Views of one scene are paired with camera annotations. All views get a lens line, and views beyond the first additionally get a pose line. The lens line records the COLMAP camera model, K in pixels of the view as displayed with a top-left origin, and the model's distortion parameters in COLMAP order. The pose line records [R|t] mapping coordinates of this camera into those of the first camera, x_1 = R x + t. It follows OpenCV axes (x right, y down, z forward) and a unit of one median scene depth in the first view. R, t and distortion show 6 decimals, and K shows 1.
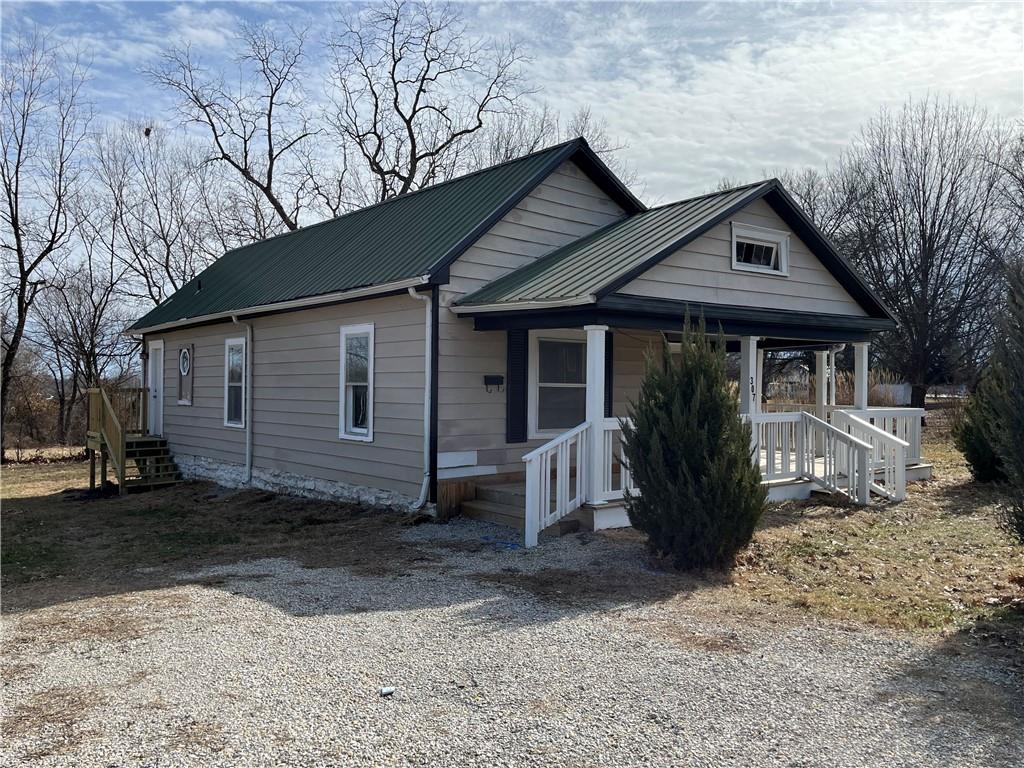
lens RADIAL K [[807.1, 0, 509.9], [0, 807.1, 381.6], [0, 0, 1]] dist [0.000359, 0.000463]
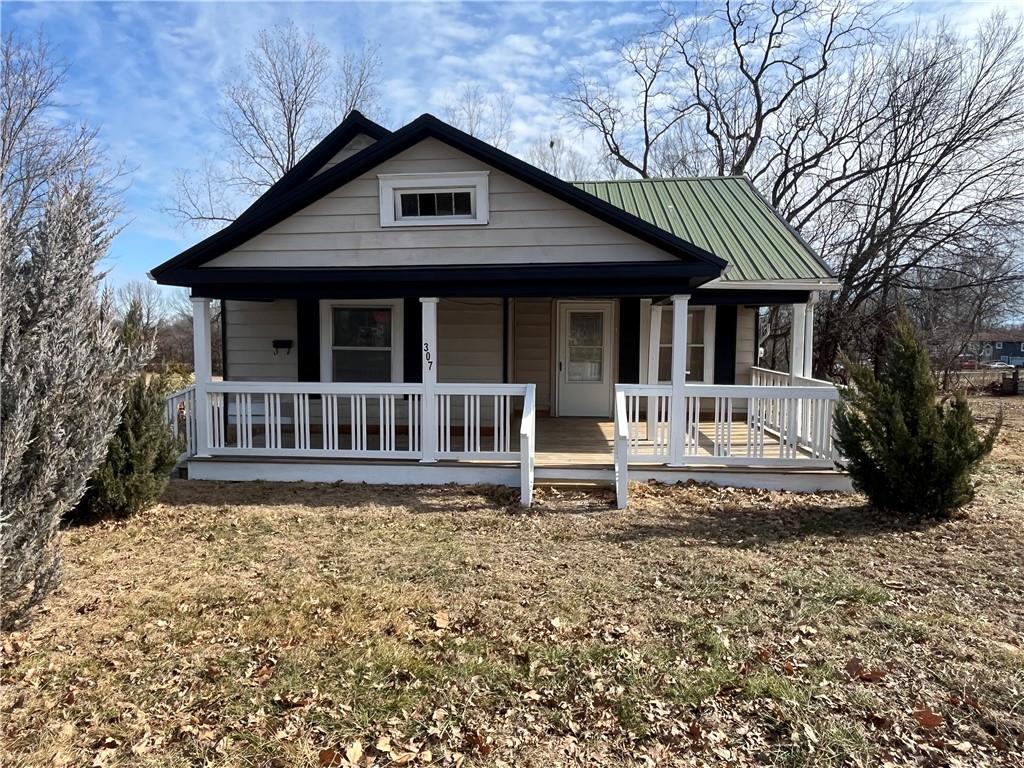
lens RADIAL K [[669.9, 0, 511.7], [0, 669.9, 386.4], [0, 0, 1]] dist [-0.004986, -0.001377]
pose [[0.715334, 0.053276, -0.696749, 0.872723], [0.002911, 0.996854, 0.079212, -0.016006], [0.698777, -0.058691, 0.712928, 0.513244]]
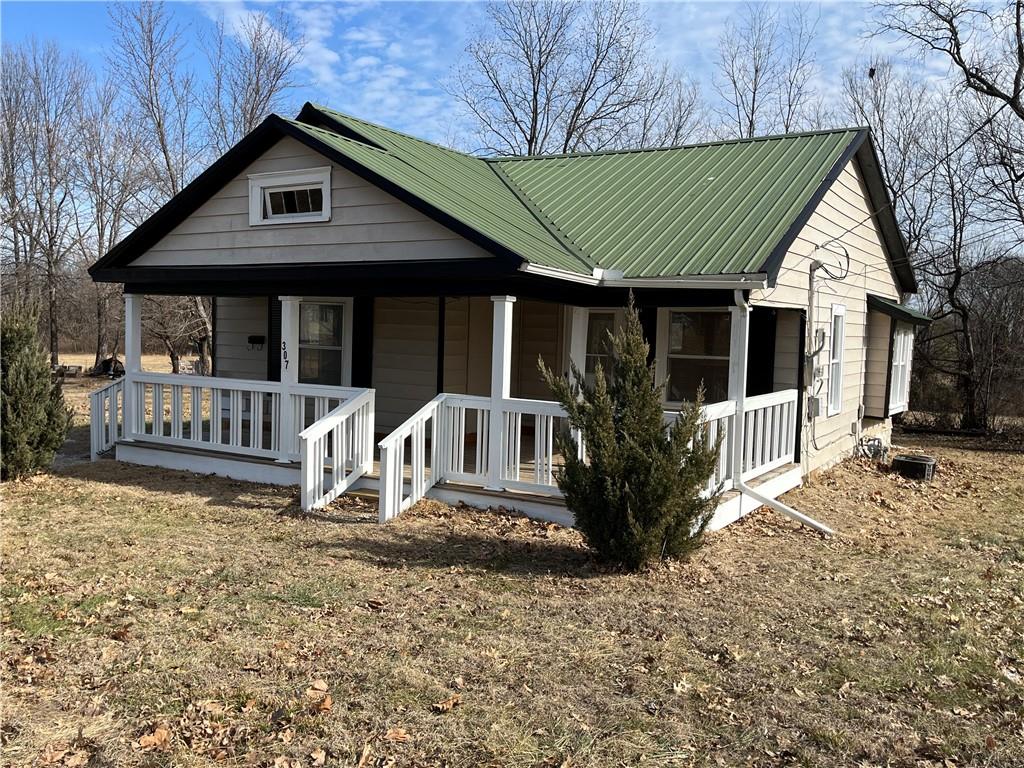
lens RADIAL K [[896.9, 0, 511.7], [0, 896.9, 384.4], [0, 0, 1]] dist [0.058737, -0.006580]
pose [[0.339028, 0.063544, -0.938628, 1.298022], [-0.025446, 0.997971, 0.058370, -0.022523], [0.940432, 0.004095, 0.339956, 0.875383]]
